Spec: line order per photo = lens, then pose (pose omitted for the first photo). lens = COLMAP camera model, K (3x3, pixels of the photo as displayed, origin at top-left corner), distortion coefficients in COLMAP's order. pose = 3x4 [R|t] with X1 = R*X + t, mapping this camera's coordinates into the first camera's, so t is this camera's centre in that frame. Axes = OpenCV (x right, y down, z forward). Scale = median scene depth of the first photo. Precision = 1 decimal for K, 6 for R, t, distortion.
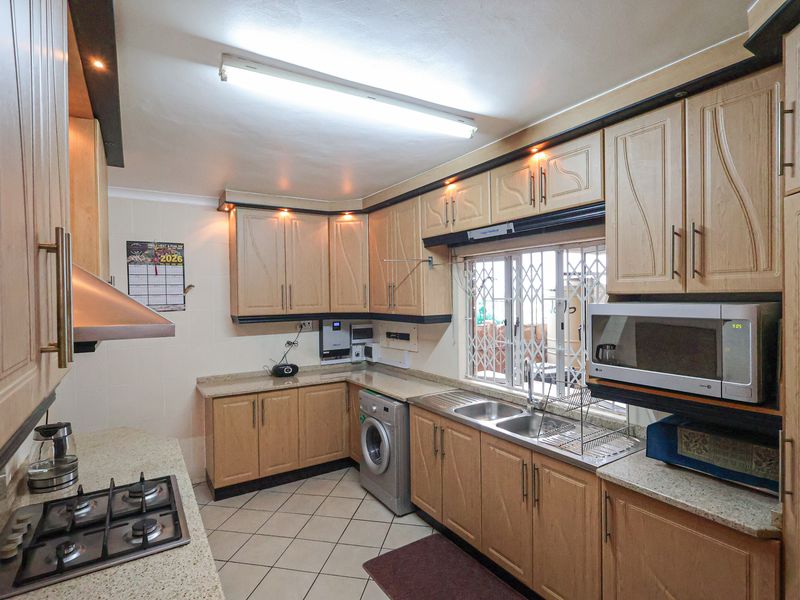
lens RADIAL K [[421.2, 0, 396.7], [0, 421.2, 303.5], [0, 0, 1]] dist [0.002679, 0.000265]
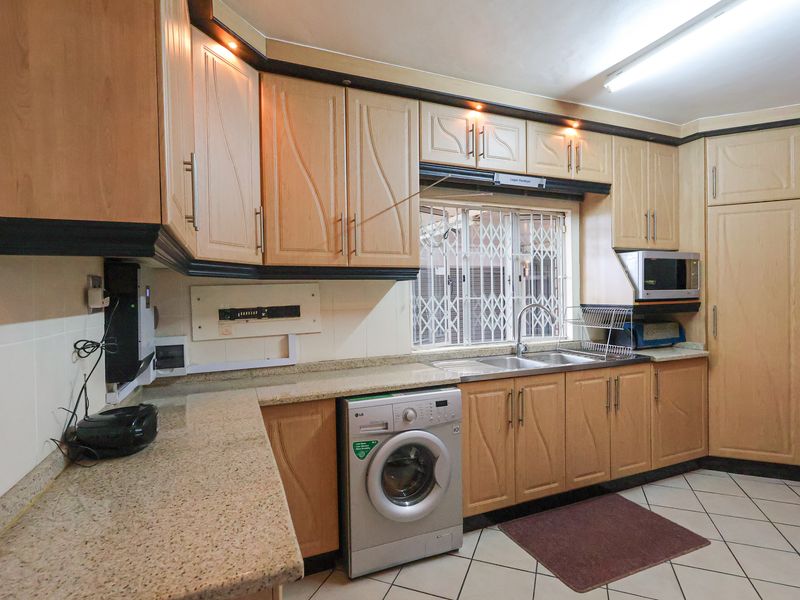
lens RADIAL K [[421.2, 0, 401.4], [0, 421.2, 301.4], [0, 0, 1]] dist [0.002679, 0.000265]
pose [[0.161497, -0.007399, 0.986846, -0.925580], [0.033676, 0.999431, 0.001982, 0.118388], [-0.986299, 0.032913, 0.161654, 1.283714]]
